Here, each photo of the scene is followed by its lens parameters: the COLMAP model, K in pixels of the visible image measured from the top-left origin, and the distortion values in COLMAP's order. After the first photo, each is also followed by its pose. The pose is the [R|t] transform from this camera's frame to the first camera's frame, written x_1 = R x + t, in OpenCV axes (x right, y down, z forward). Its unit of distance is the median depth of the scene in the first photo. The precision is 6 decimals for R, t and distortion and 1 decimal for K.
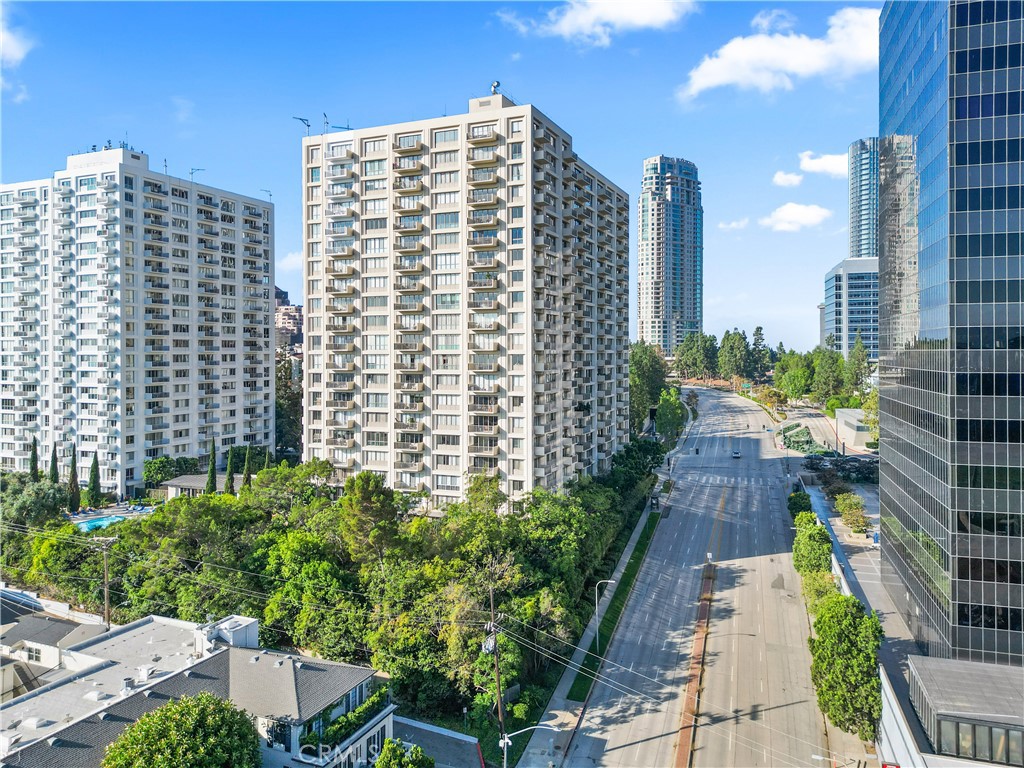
lens RADIAL K [[735.9, 0, 516.7], [0, 735.9, 356.7], [0, 0, 1]] dist [0.073878, -0.069925]
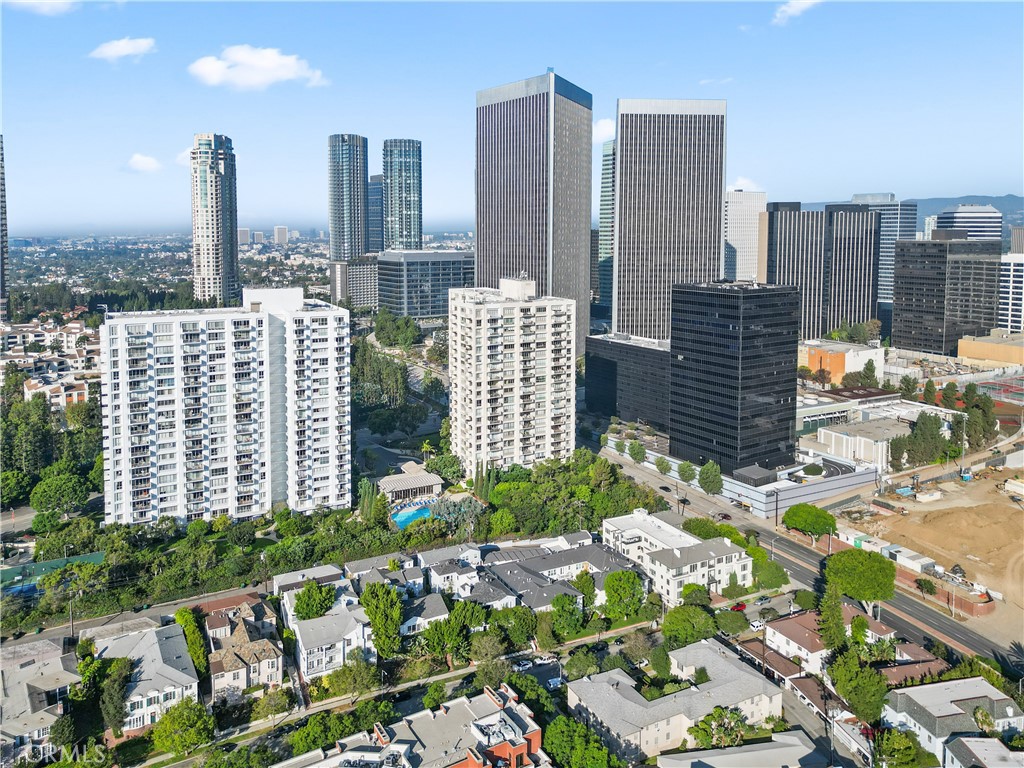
lens RADIAL K [[750.0, 0, 481.4], [0, 750.0, 290.2], [0, 0, 1]] dist [0.064073, -0.075676]
pose [[0.638447, -0.062120, 0.767154, -1.910499], [0.000311, 0.996758, 0.080453, -0.517163], [-0.769665, -0.051126, 0.636397, -0.333925]]
